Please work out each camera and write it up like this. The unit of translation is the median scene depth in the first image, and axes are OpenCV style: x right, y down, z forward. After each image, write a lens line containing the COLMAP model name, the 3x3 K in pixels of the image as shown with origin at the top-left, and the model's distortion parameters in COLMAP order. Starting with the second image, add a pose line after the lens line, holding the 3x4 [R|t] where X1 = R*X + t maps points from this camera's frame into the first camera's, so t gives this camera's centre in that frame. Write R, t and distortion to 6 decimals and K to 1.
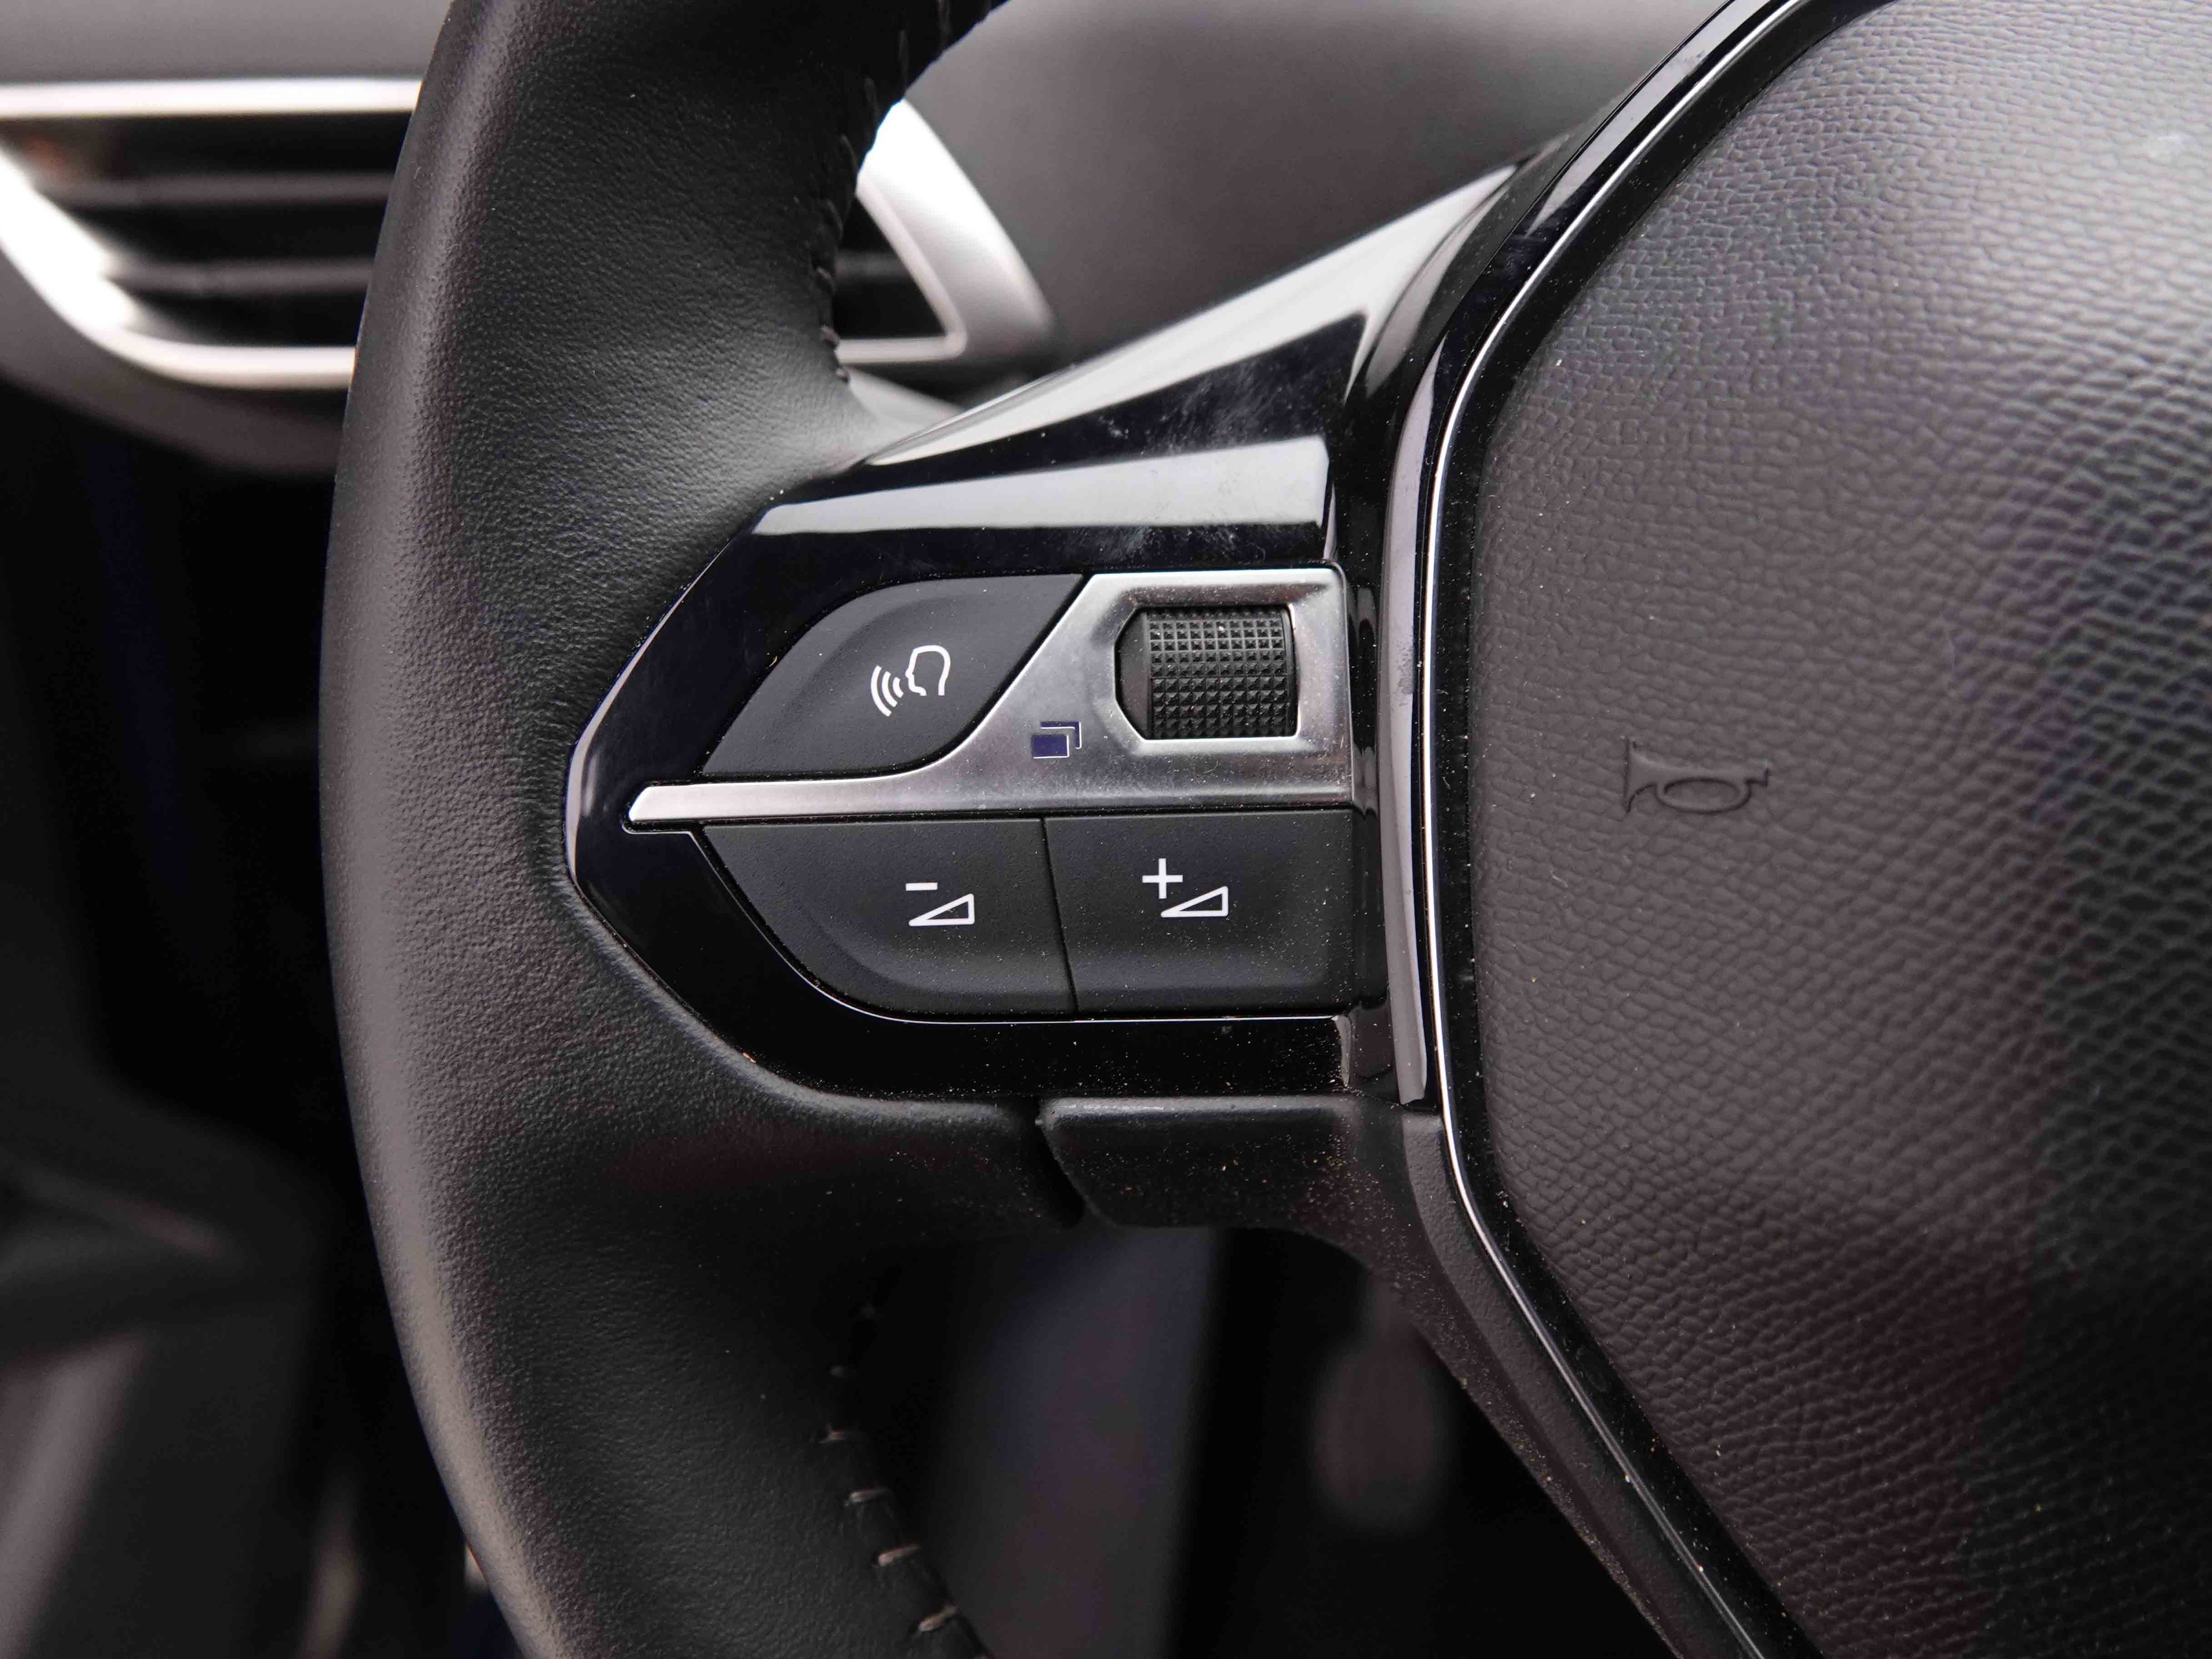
lens RADIAL K [[1780.5, 0, 1099.0], [0, 1780.5, 830.1], [0, 0, 1]] dist [0.006806, -0.010540]
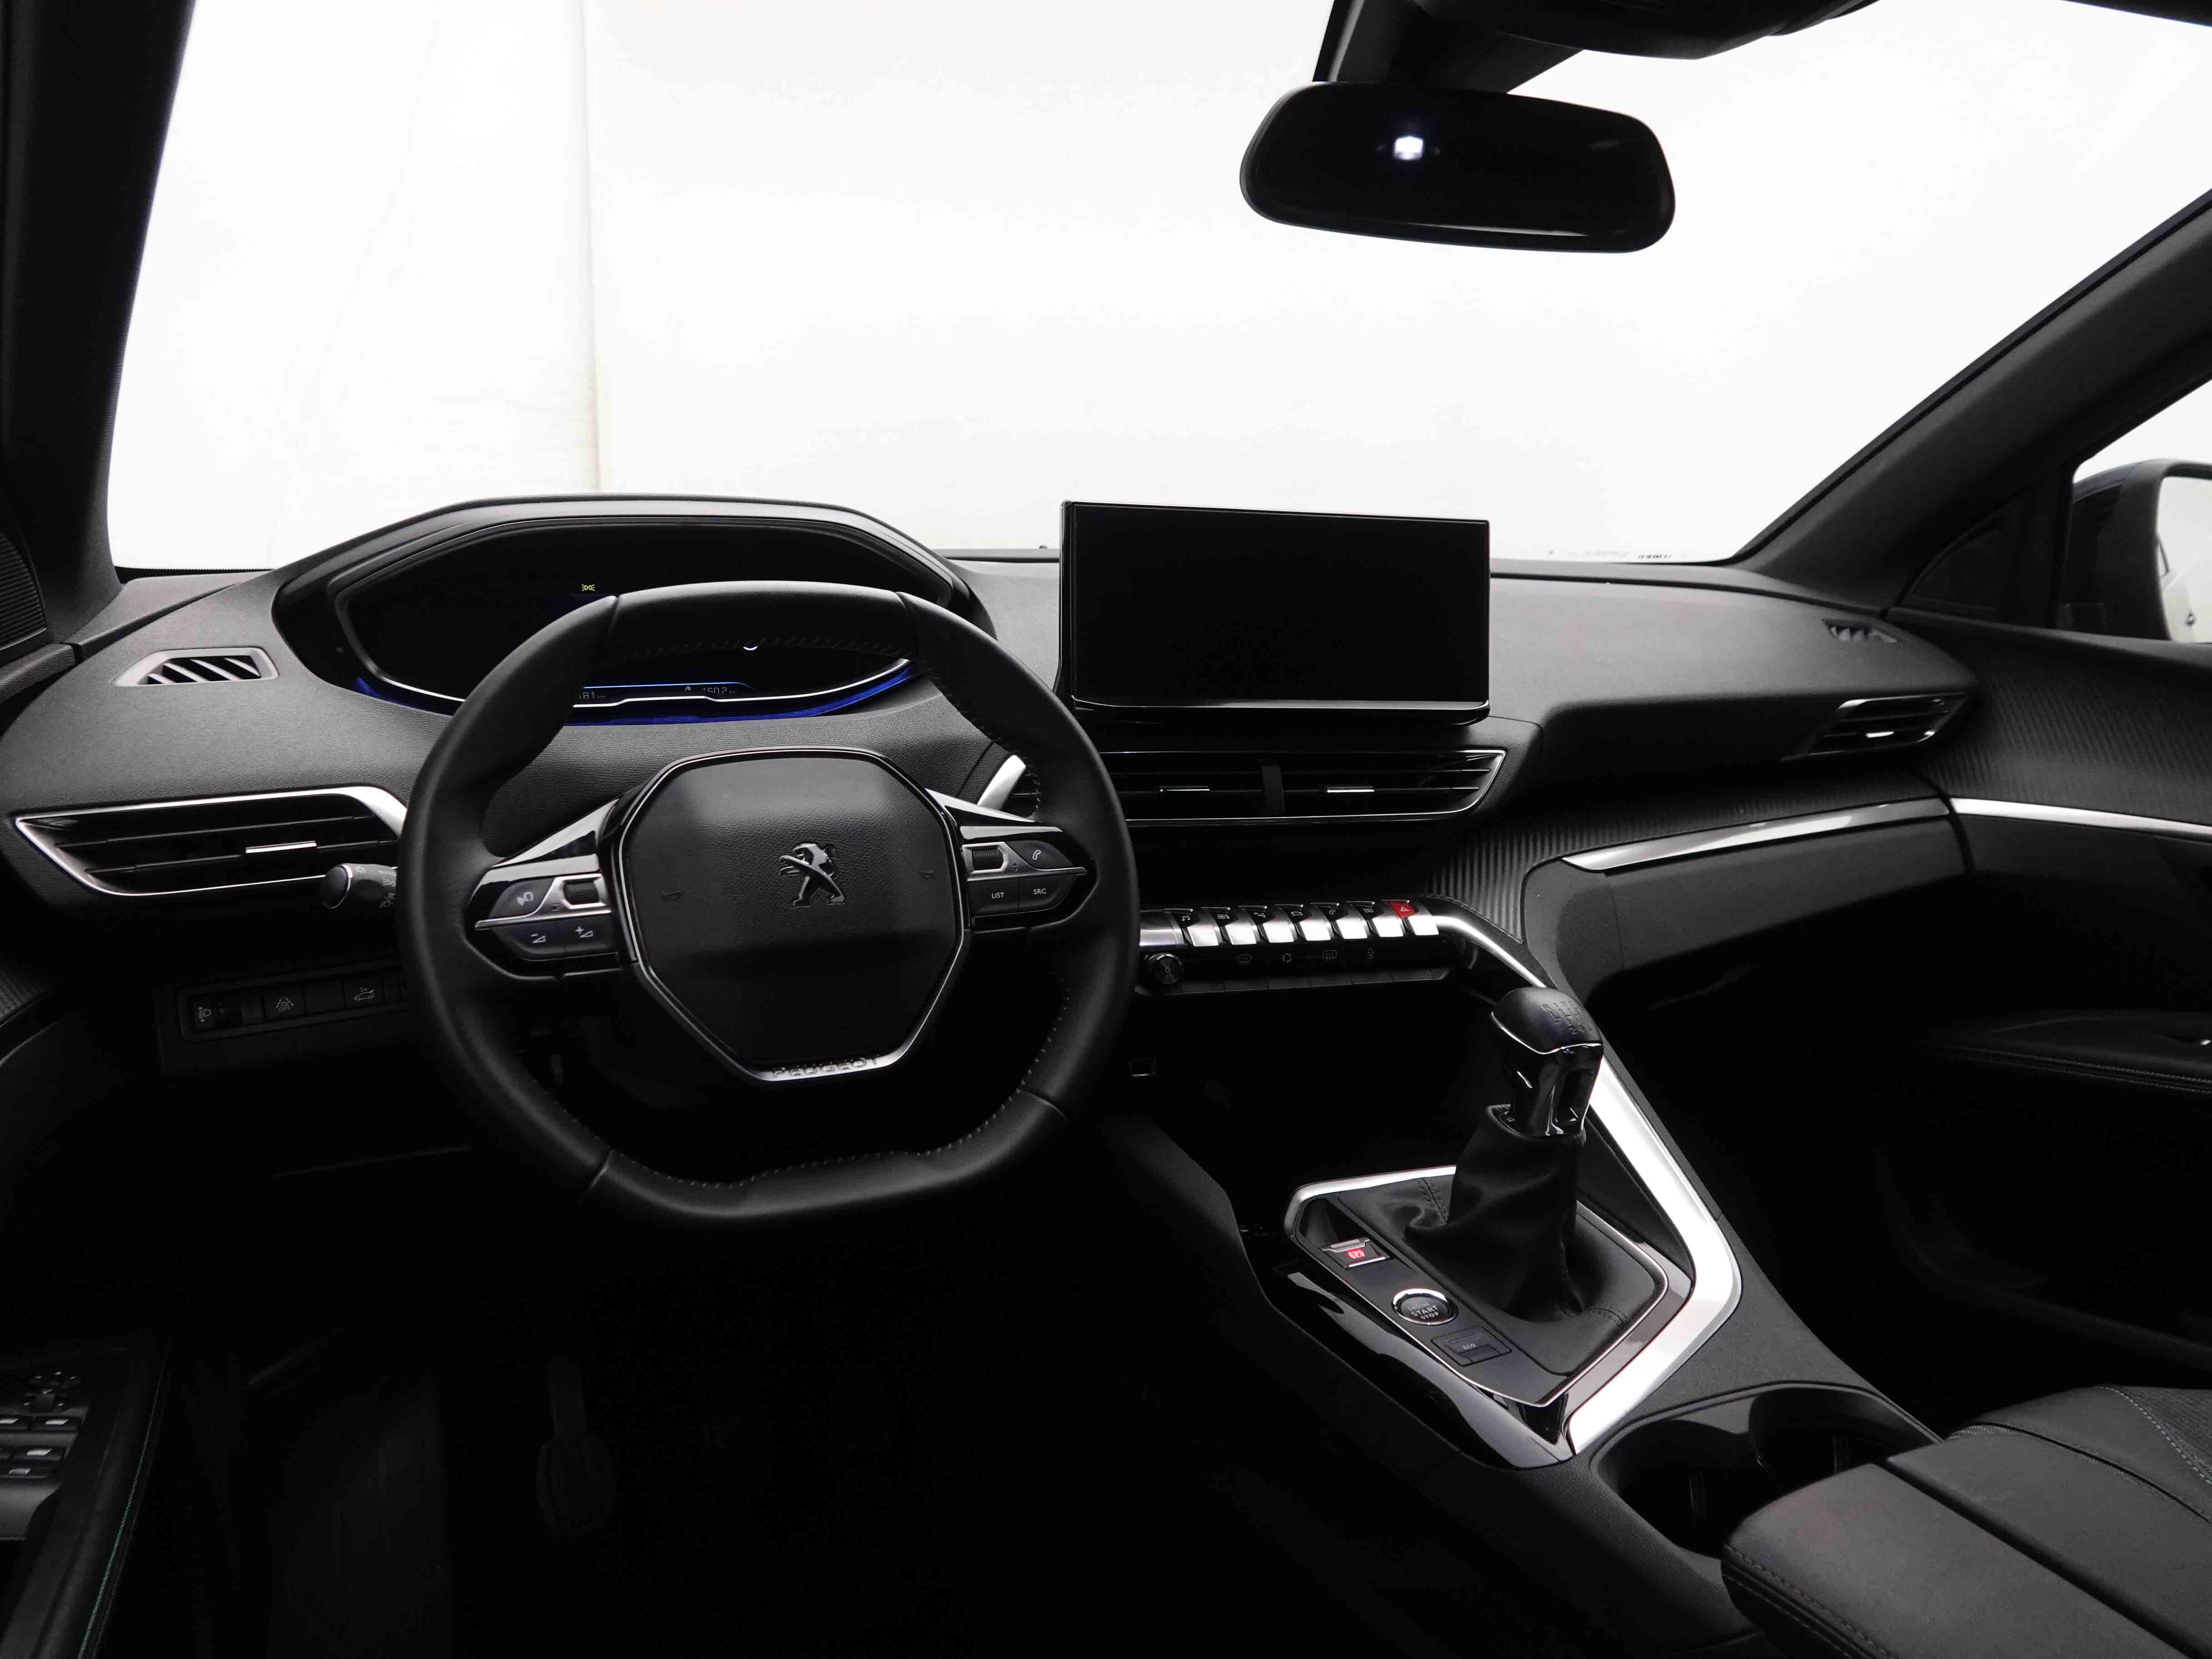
lens RADIAL K [[1780.5, 0, 1110.7], [0, 1780.5, 831.9], [0, 0, 1]] dist [0.006806, -0.010540]
pose [[0.827336, -0.051073, 0.559381, -1.606618], [0.218405, 0.946745, -0.236585, 1.349871], [-0.517508, 0.317907, 0.794431, -4.127933]]
